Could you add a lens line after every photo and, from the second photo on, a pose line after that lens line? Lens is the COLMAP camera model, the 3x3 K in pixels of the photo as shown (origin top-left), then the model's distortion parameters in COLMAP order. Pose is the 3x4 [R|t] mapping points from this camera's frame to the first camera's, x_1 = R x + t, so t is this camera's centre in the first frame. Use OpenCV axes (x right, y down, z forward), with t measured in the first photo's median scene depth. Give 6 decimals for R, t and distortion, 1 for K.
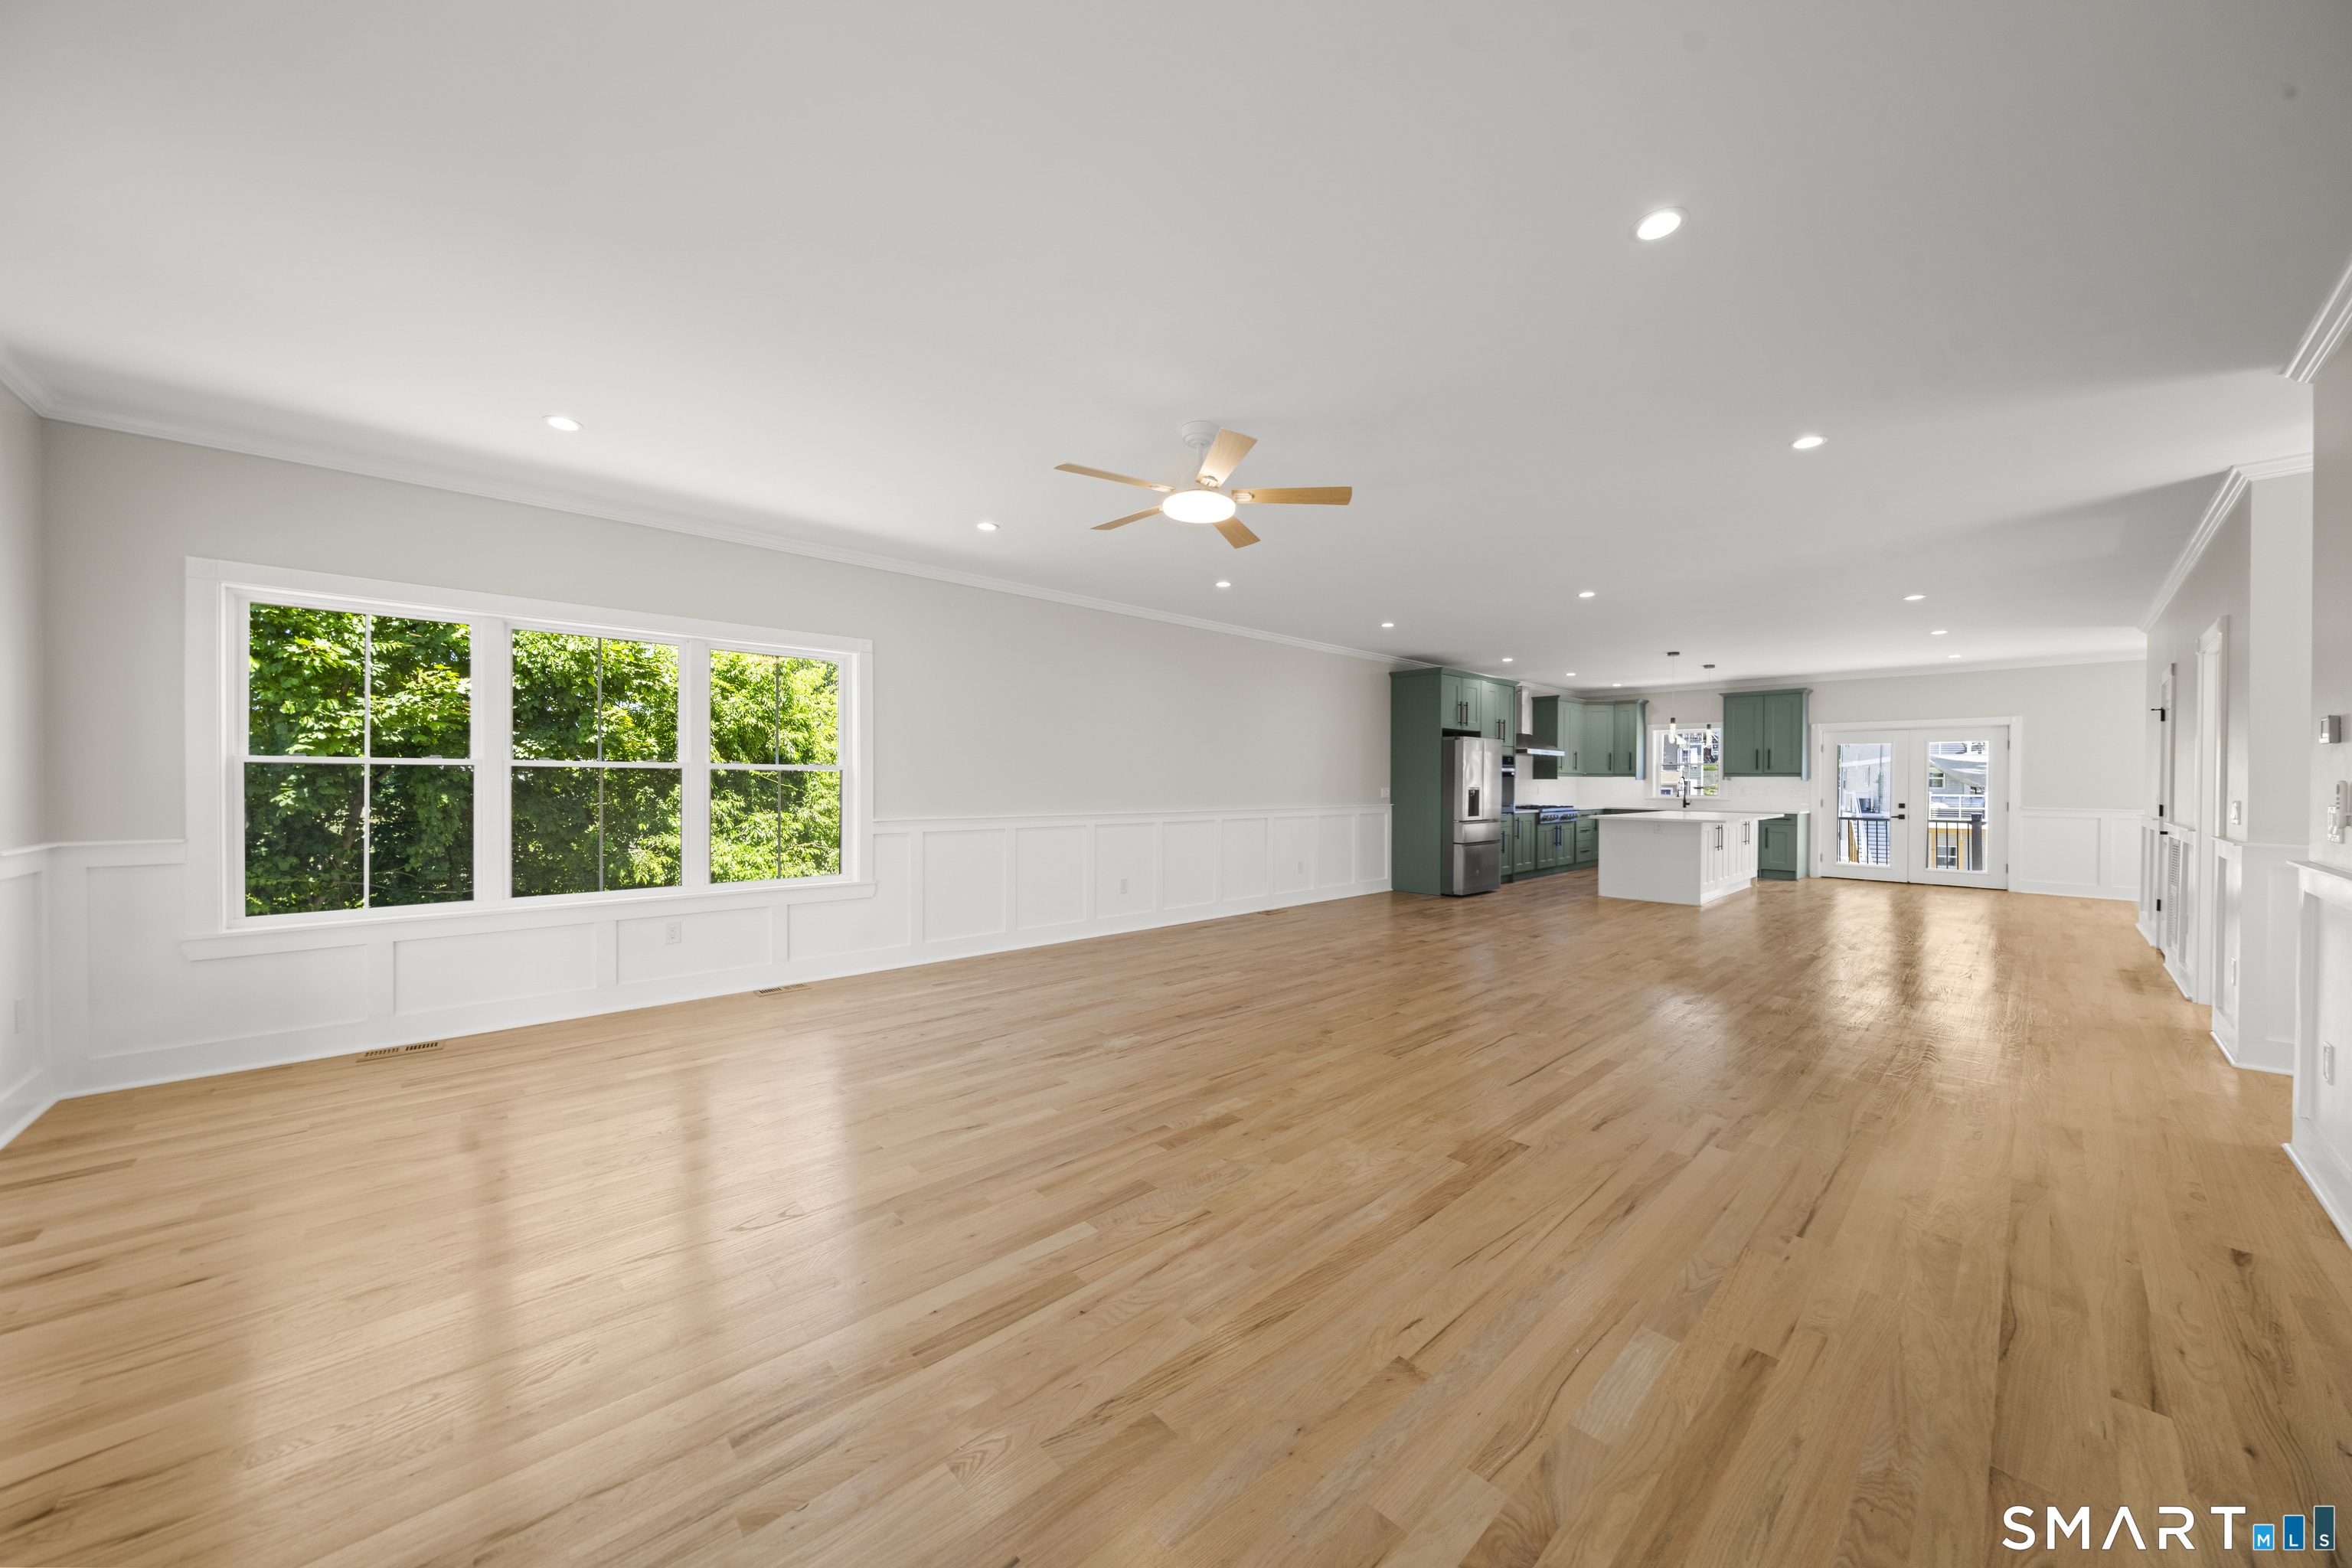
lens RADIAL K [[804.1, 0, 1181.2], [0, 804.1, 786.2], [0, 0, 1]] dist [-0.003891, -0.000010]
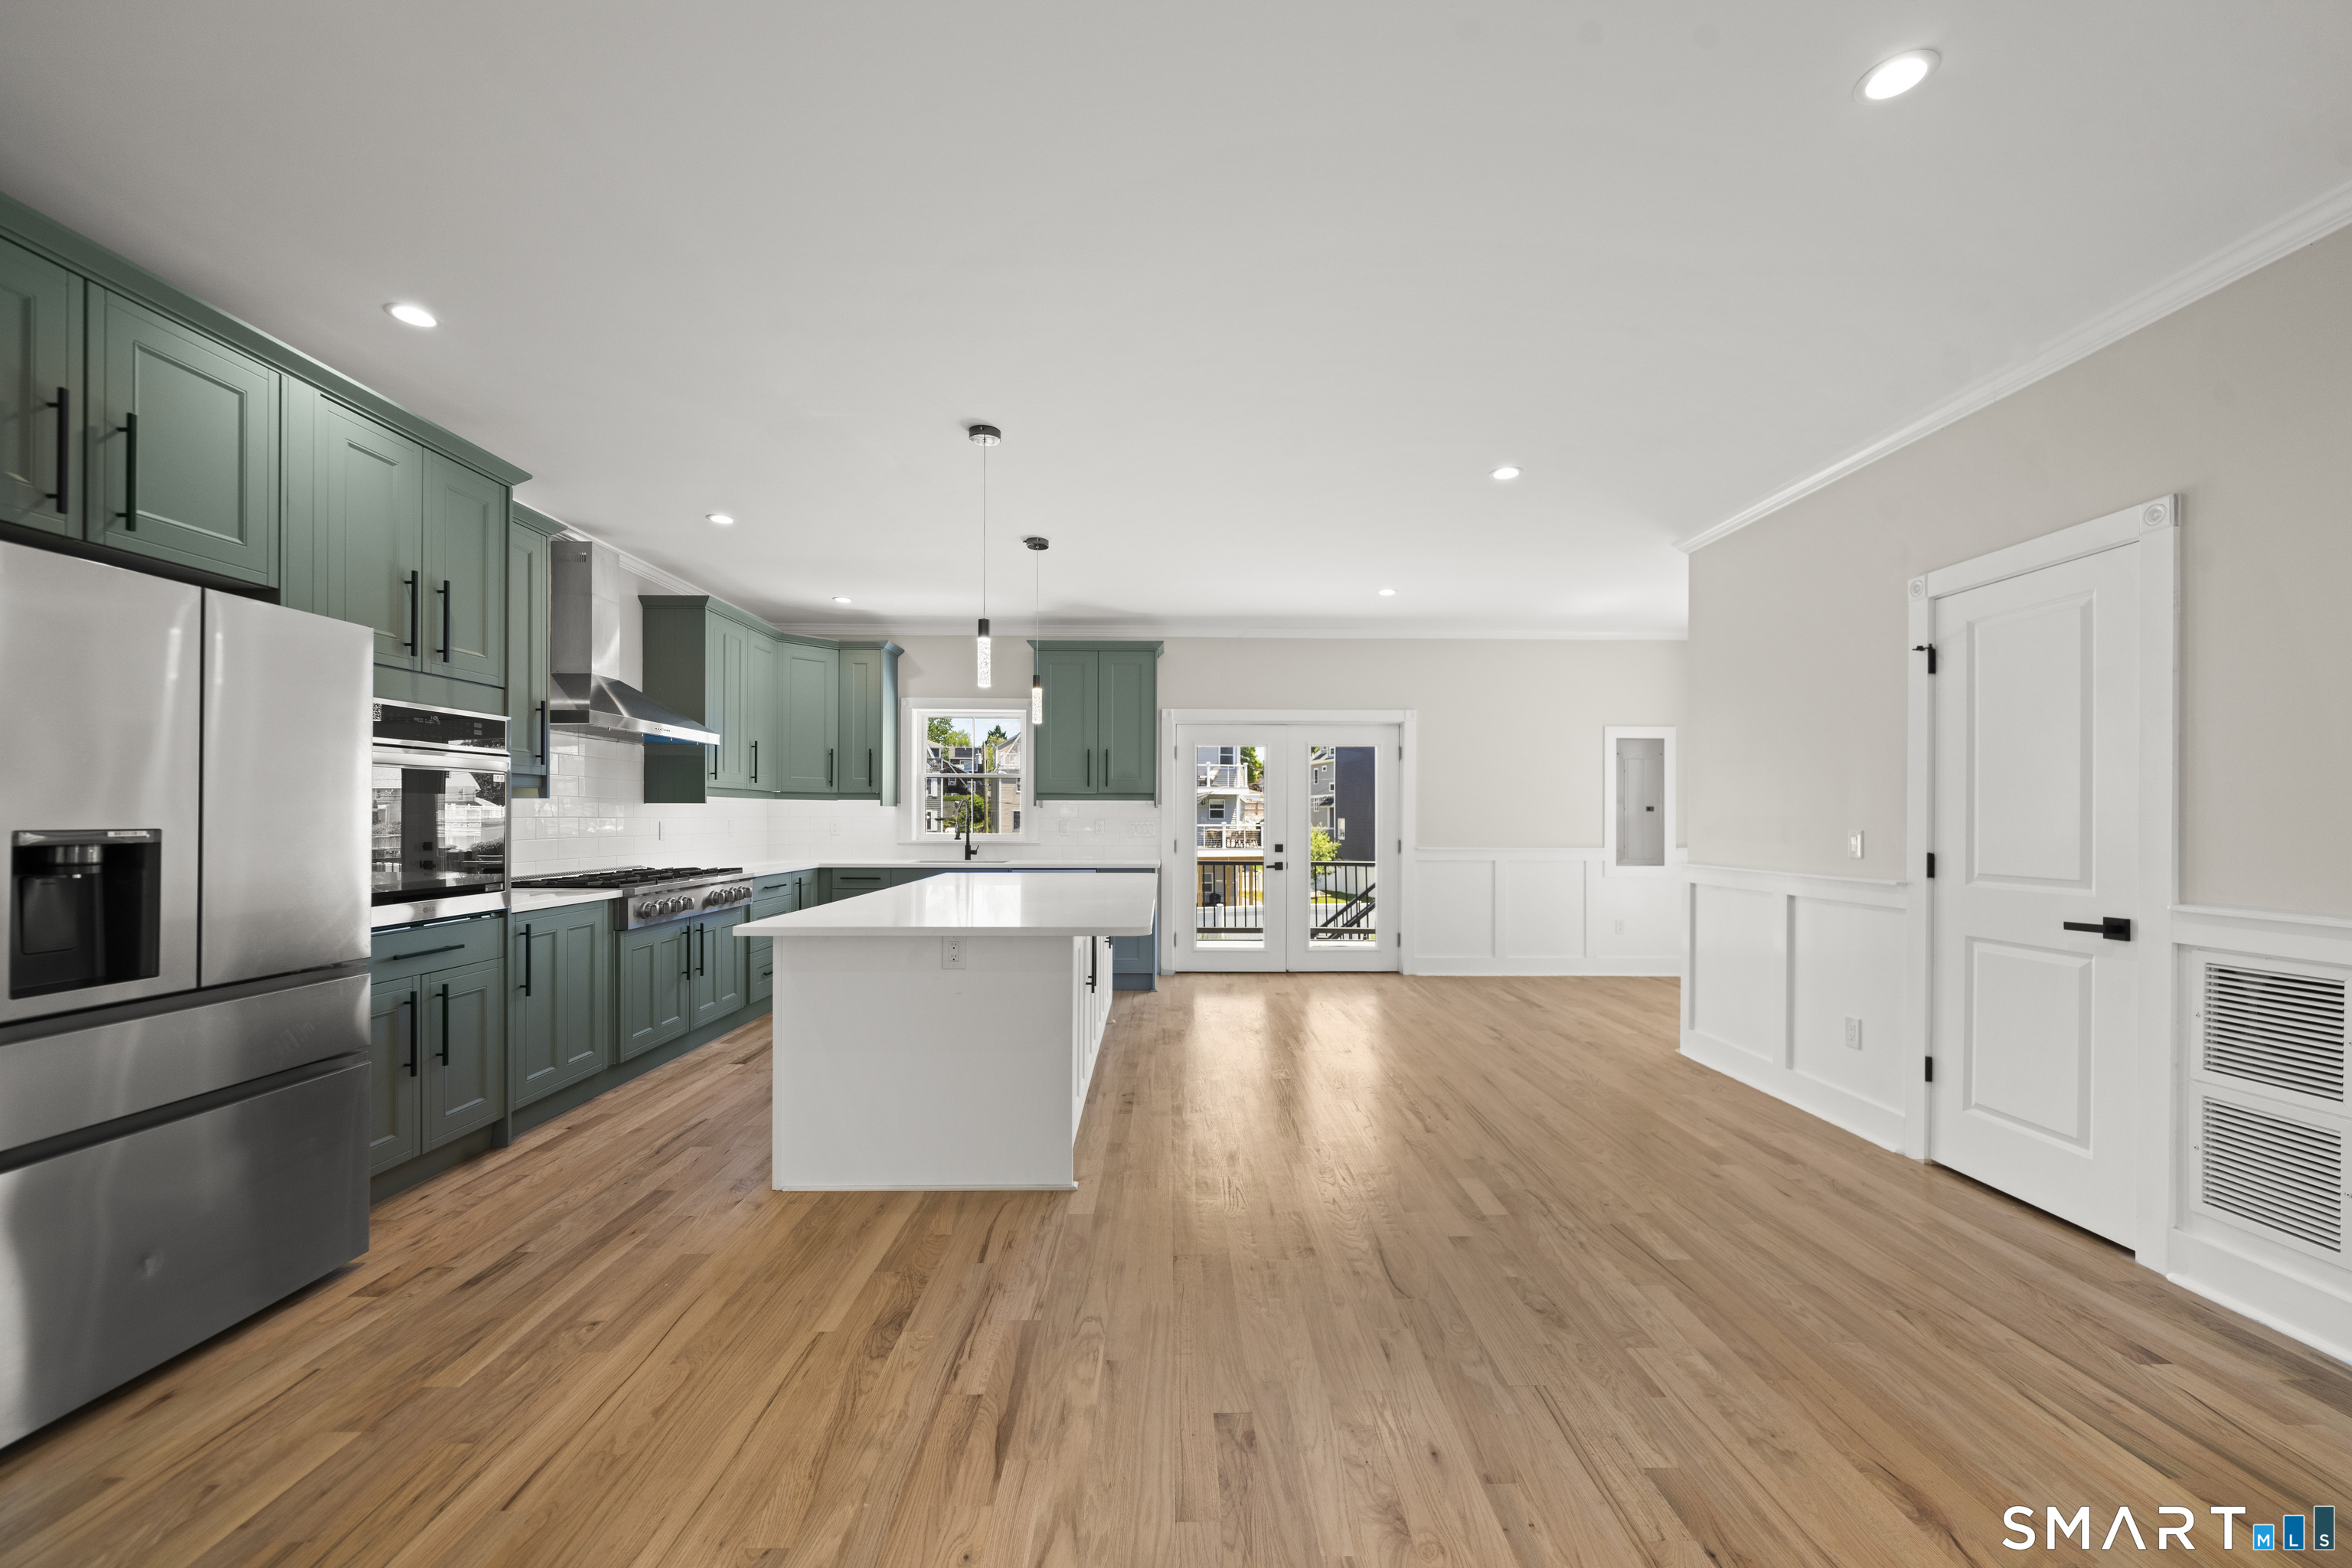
lens RADIAL K [[907.3, 0, 1180.0], [0, 907.3, 816.9], [0, 0, 1]] dist [-0.001007, 0.000005]
pose [[0.668159, -0.004222, 0.744007, 0.697396], [0.006153, 0.999981, 0.000149, -0.000757], [-0.743993, 0.004478, 0.668172, 1.250367]]
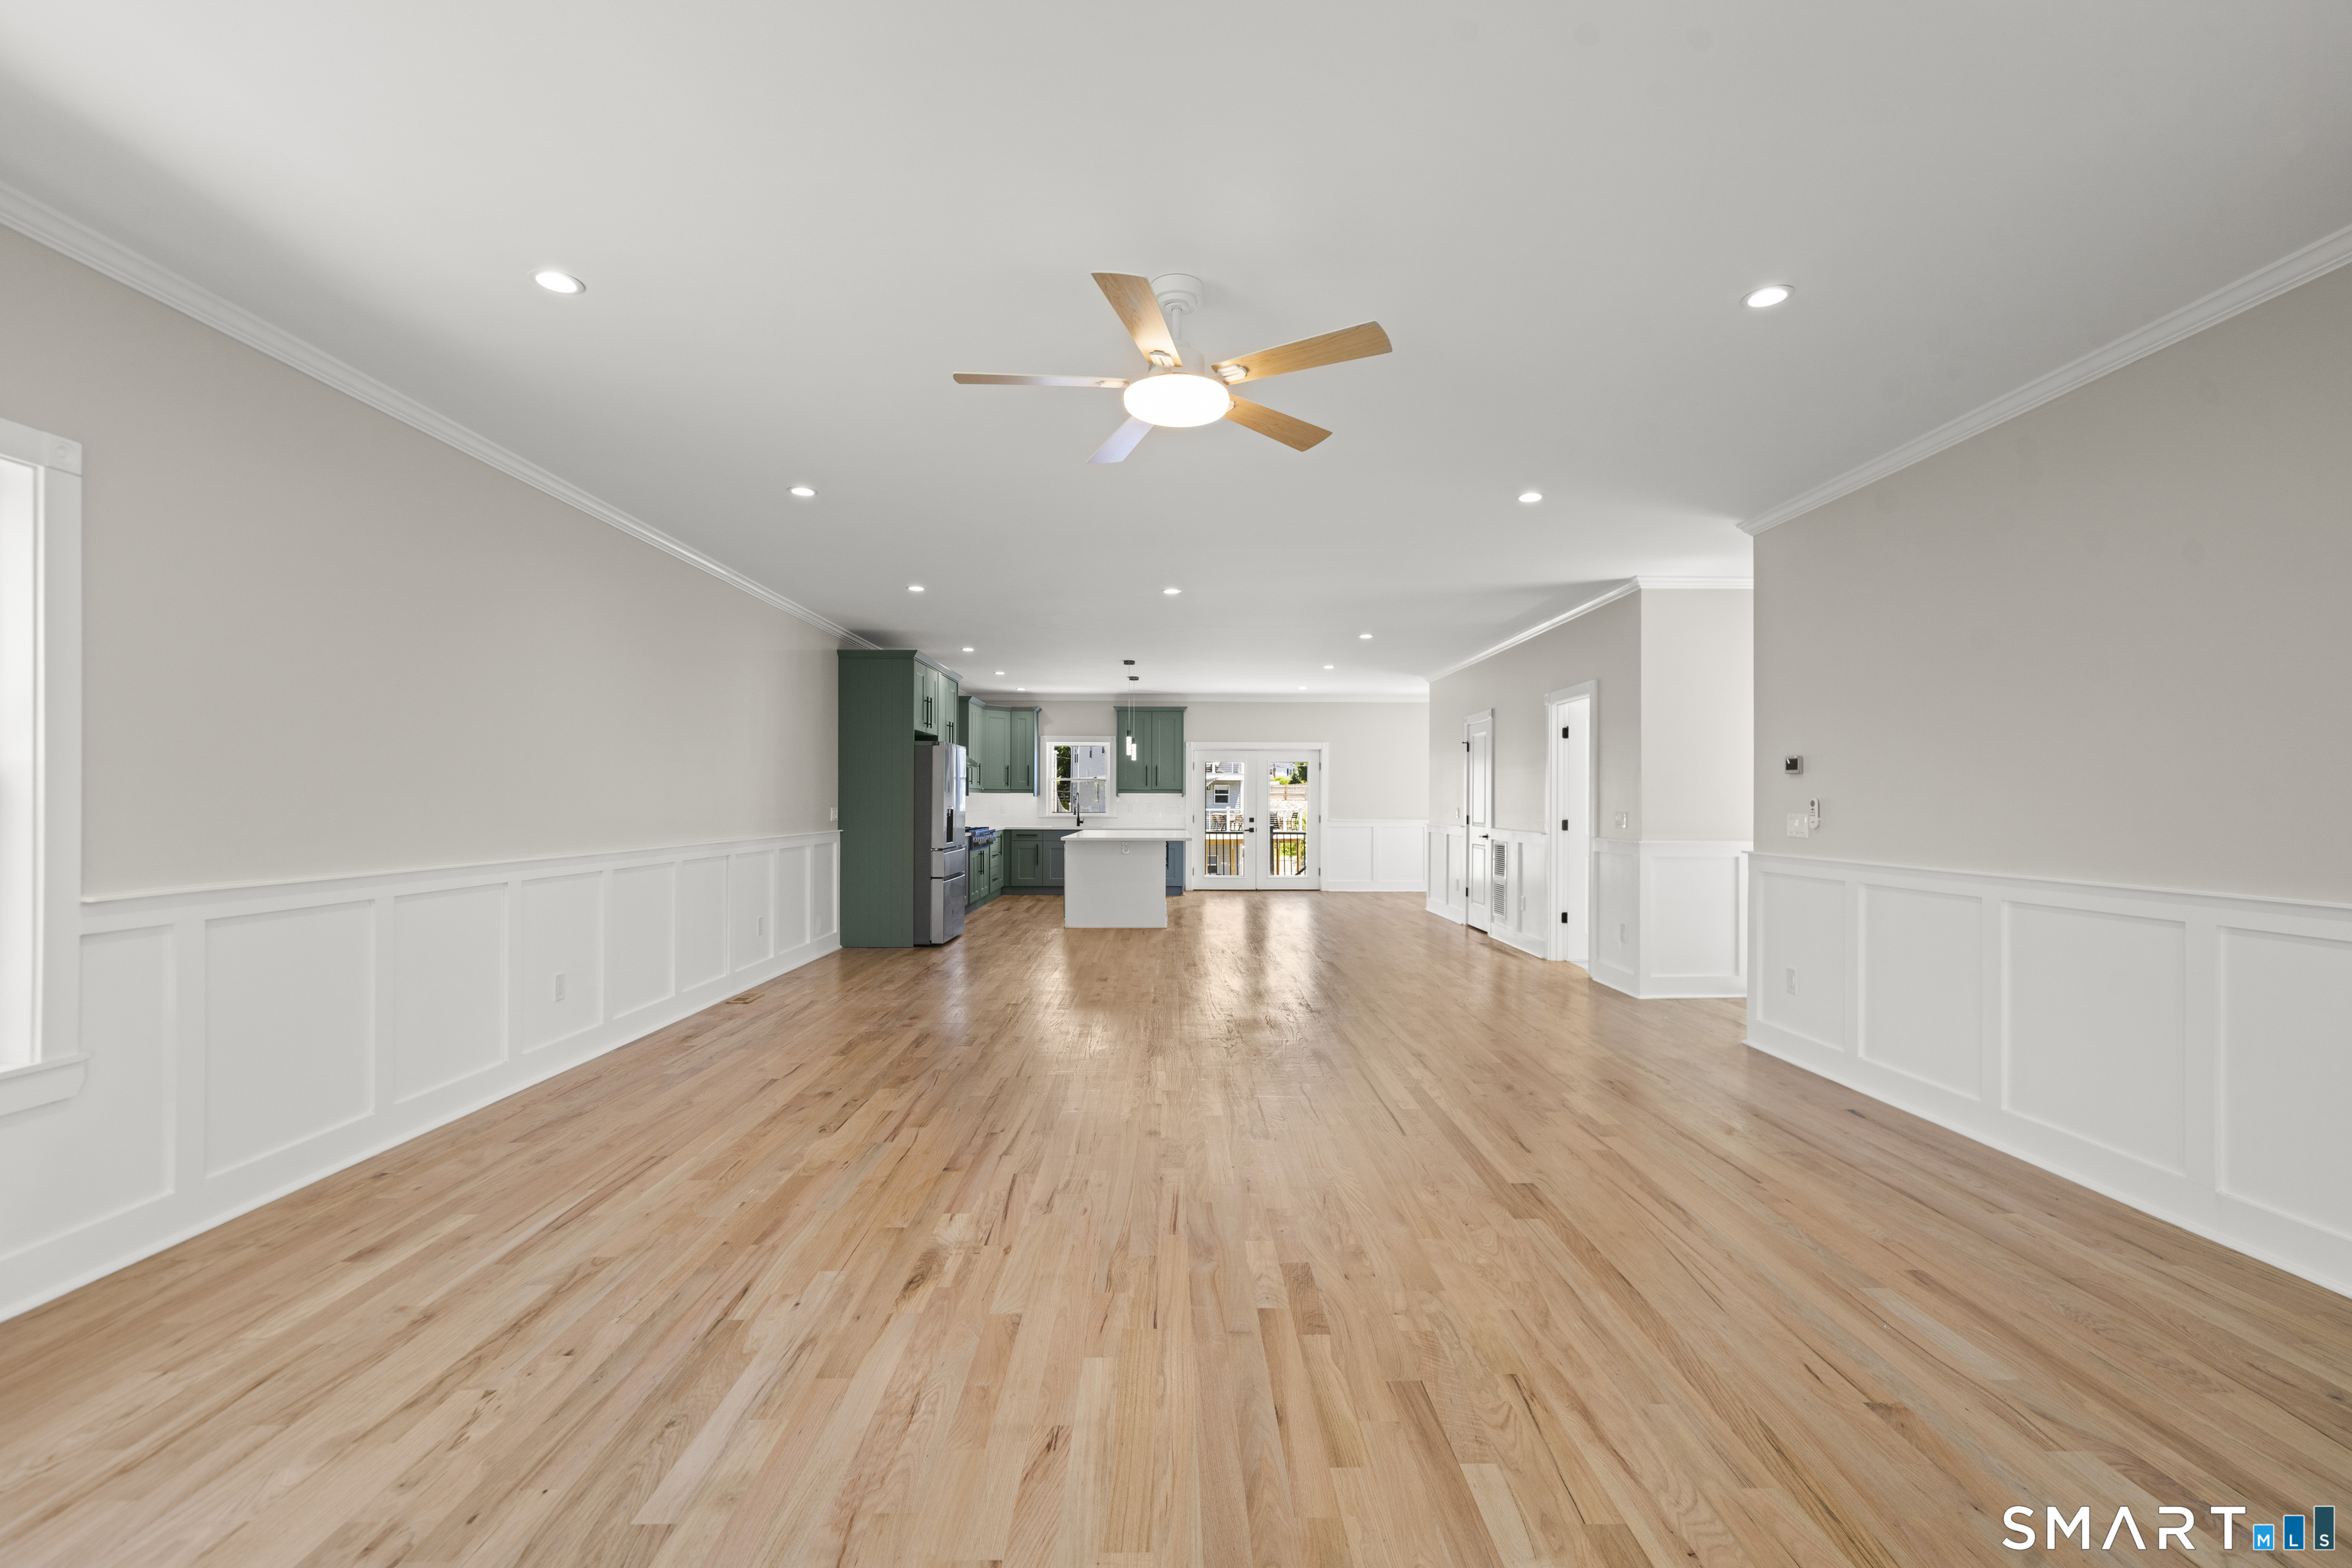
lens RADIAL K [[1022.0, 0, 1178.5], [0, 1022.0, 790.4], [0, 0, 1]] dist [-0.001142, 0.000046]
pose [[0.670840, 0.003979, 0.741592, -0.433526], [0.005923, 0.999925, -0.010722, -0.003066], [-0.741579, 0.011585, 0.670766, 0.288670]]
